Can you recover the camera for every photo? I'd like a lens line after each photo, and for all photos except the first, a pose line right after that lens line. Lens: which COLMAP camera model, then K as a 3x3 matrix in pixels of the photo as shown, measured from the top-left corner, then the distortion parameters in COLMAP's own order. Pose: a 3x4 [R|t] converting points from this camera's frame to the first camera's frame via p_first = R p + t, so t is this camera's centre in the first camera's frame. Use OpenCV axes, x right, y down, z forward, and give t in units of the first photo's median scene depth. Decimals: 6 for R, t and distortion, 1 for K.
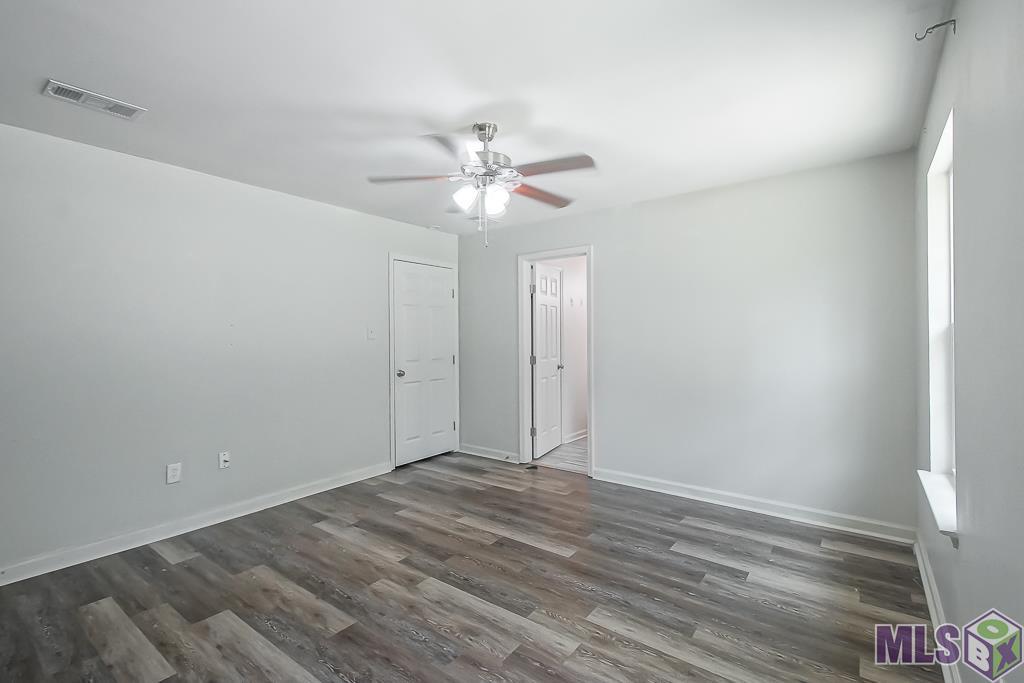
lens RADIAL K [[454.5, 0, 518.2], [0, 454.5, 342.1], [0, 0, 1]] dist [0.022105, -0.000831]
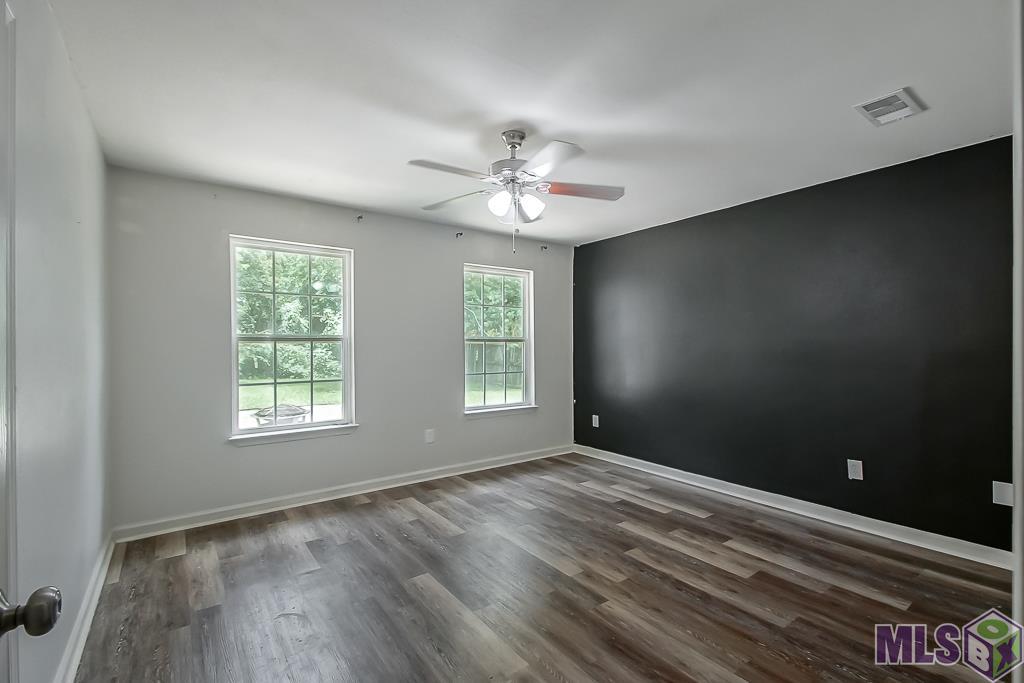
lens RADIAL K [[454.5, 0, 518.2], [0, 454.5, 342.1], [0, 0, 1]] dist [0.022105, -0.000831]
pose [[-0.957290, 0.014555, 0.288763, -0.408207], [0.014649, 0.999891, -0.001836, -0.006749], [-0.288758, 0.002472, -0.957399, 2.144587]]
